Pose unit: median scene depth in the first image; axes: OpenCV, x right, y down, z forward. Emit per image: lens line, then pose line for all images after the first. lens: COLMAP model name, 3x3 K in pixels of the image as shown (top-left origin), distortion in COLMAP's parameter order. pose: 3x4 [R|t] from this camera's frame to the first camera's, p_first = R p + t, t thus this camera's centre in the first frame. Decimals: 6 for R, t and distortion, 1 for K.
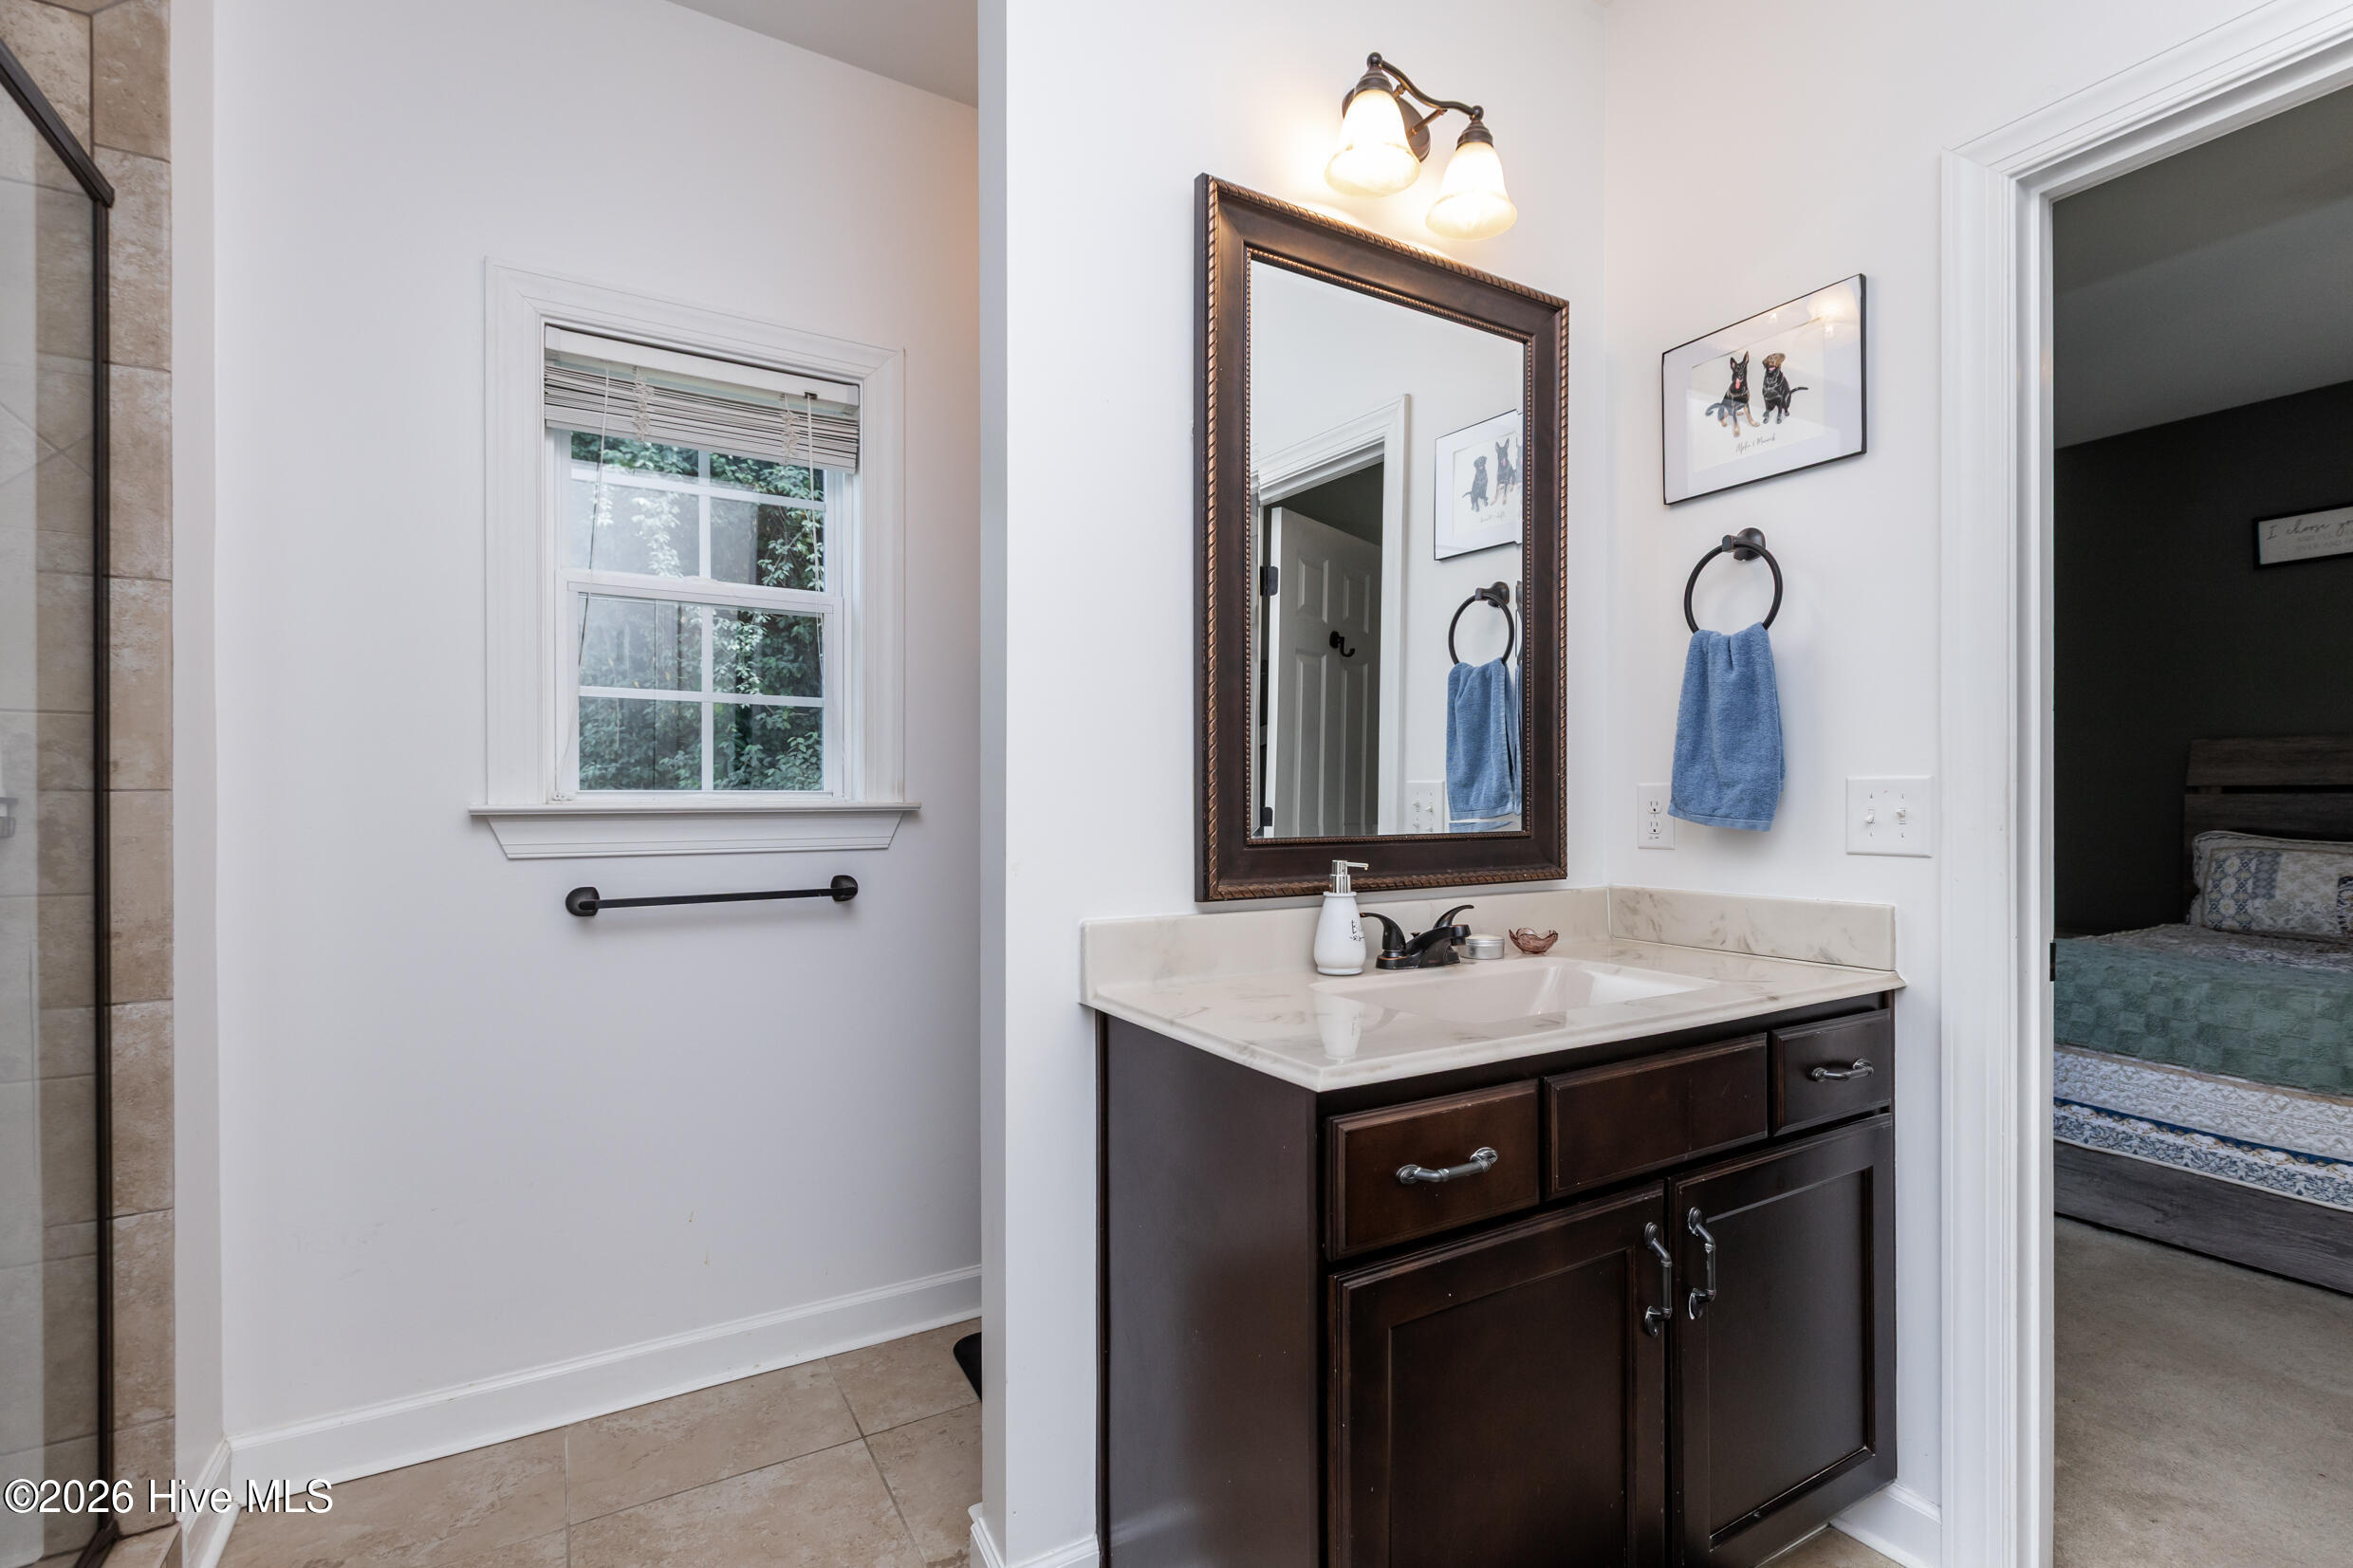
lens RADIAL K [[1067.5, 0, 1182.4], [0, 1067.5, 797.9], [0, 0, 1]] dist [0.003704, -0.000642]
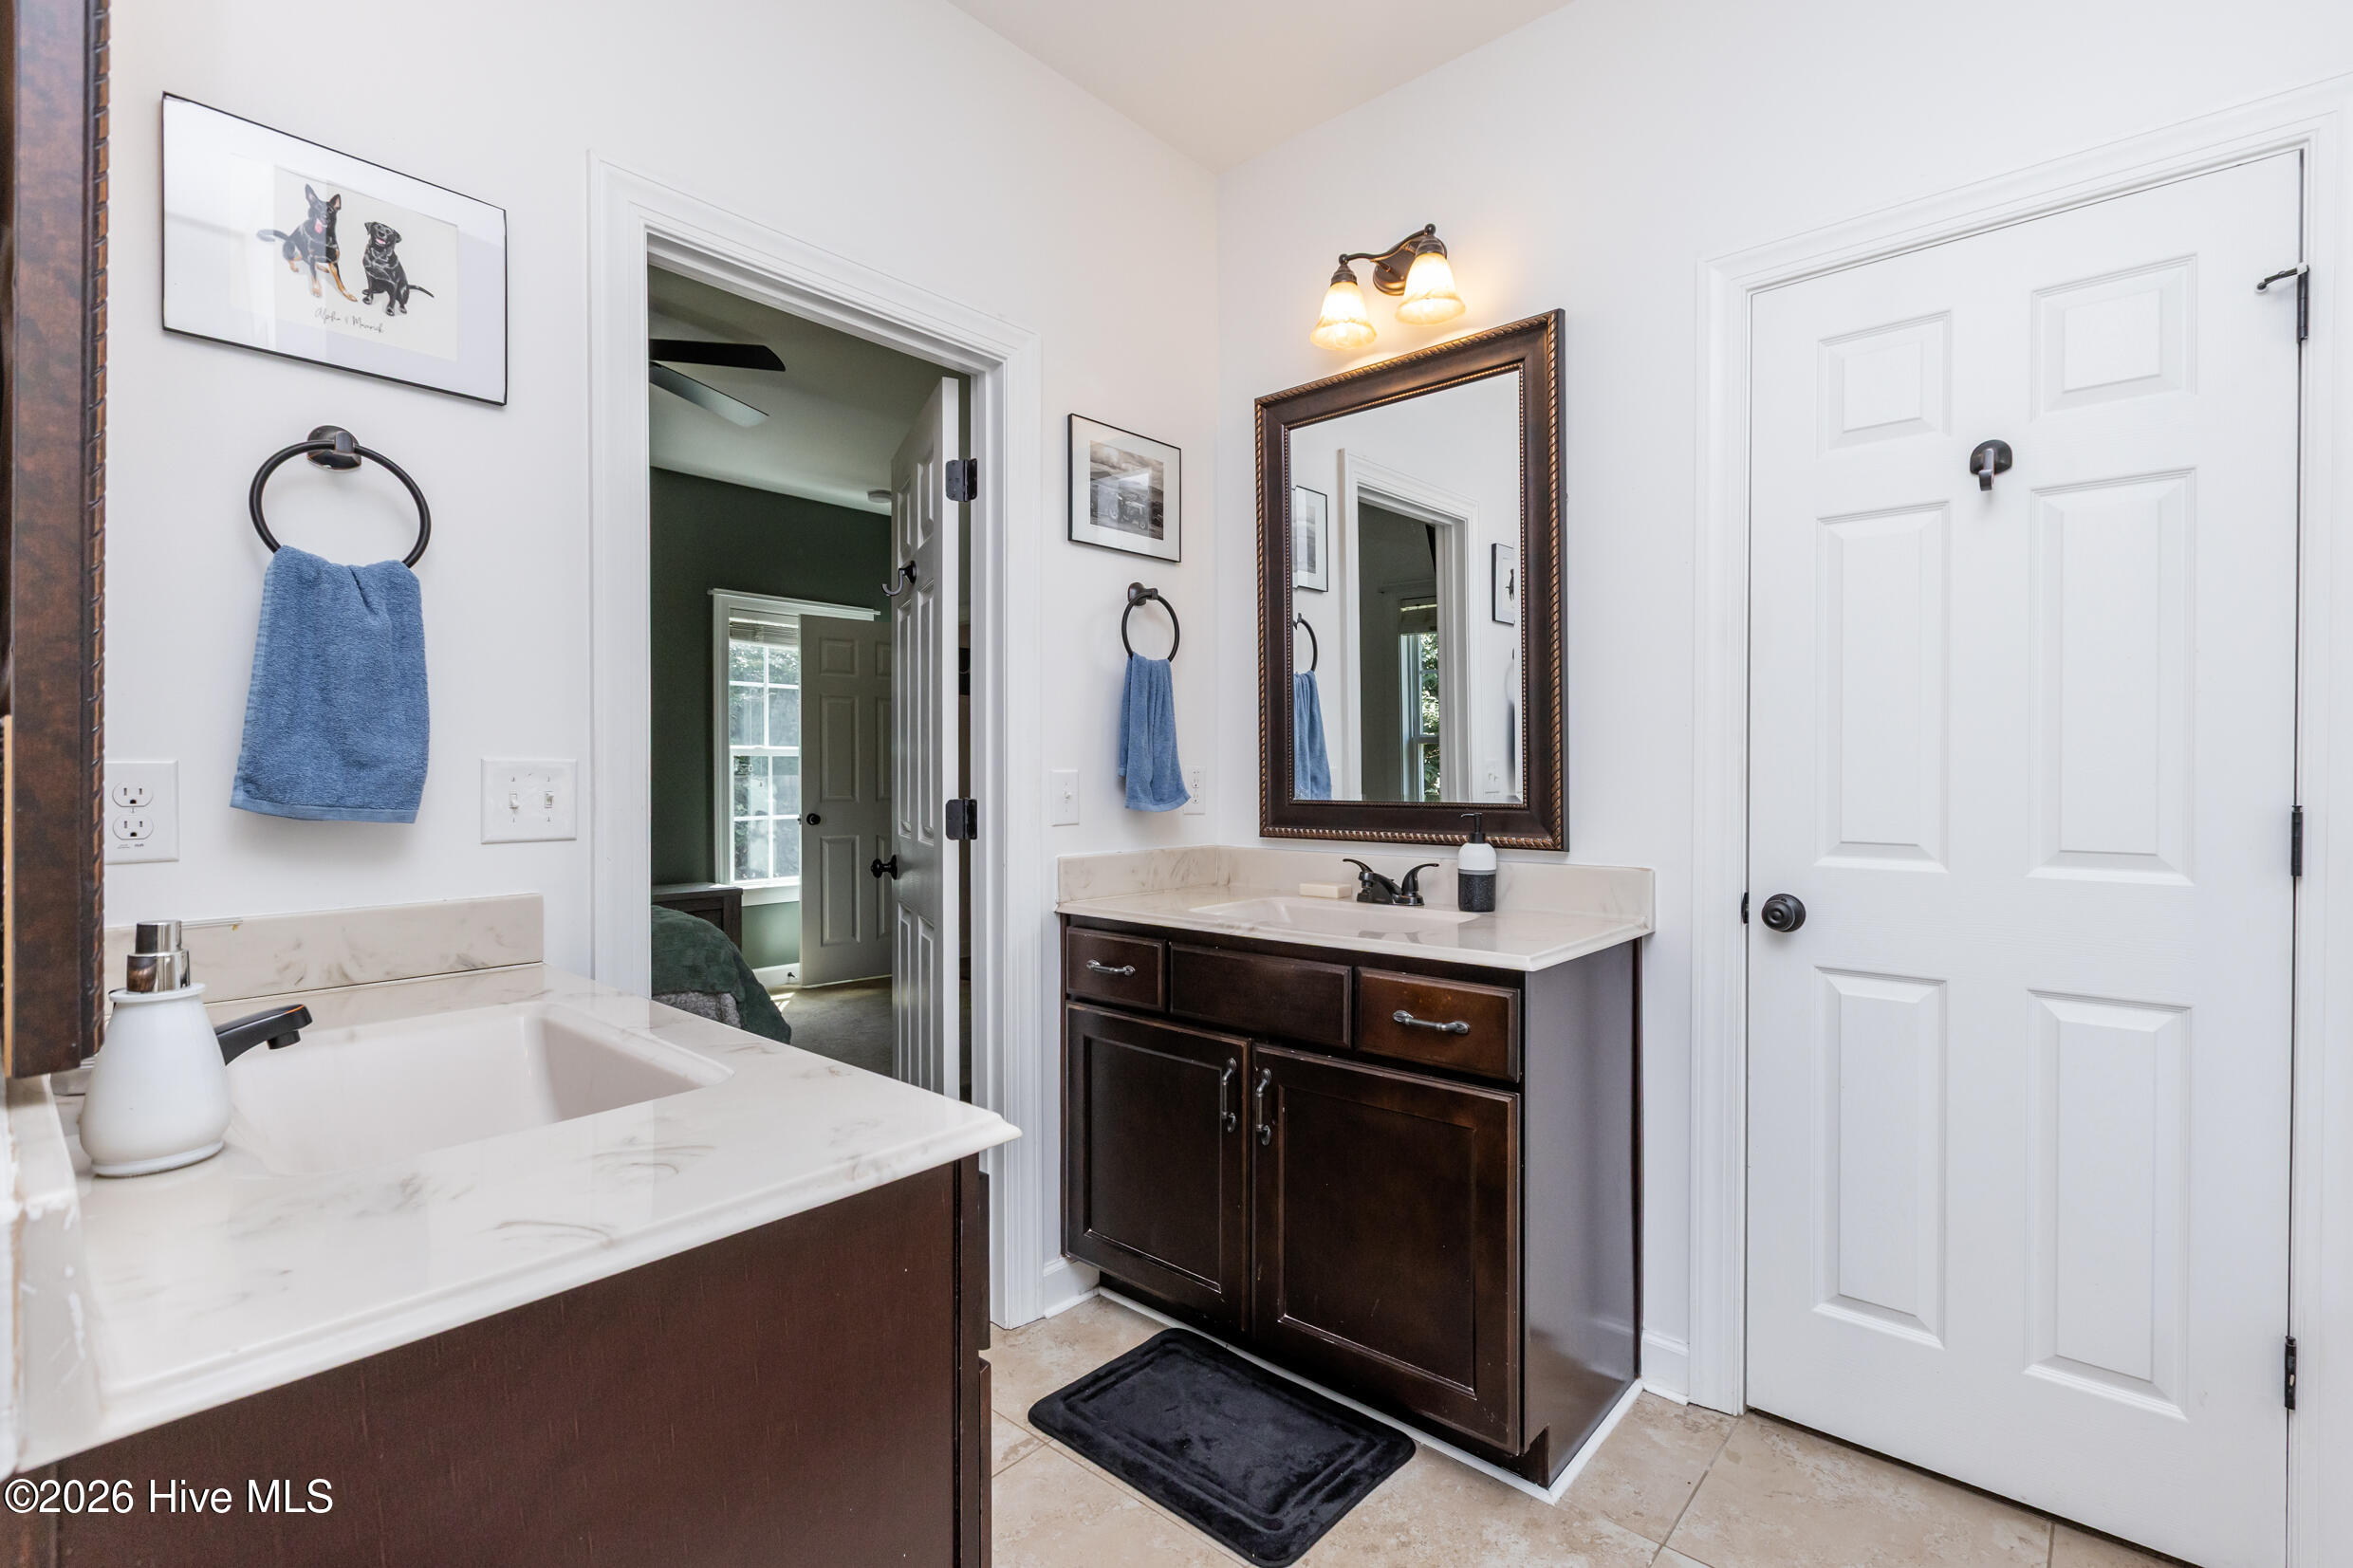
lens RADIAL K [[1067.5, 0, 1181.2], [0, 1067.5, 776.9], [0, 0, 1]] dist [0.003704, -0.000642]
pose [[-0.304551, 0.000161, 0.952496, -0.371142], [0.006743, 0.999975, 0.001987, -0.000766], [-0.952472, 0.007028, -0.304544, 0.647927]]
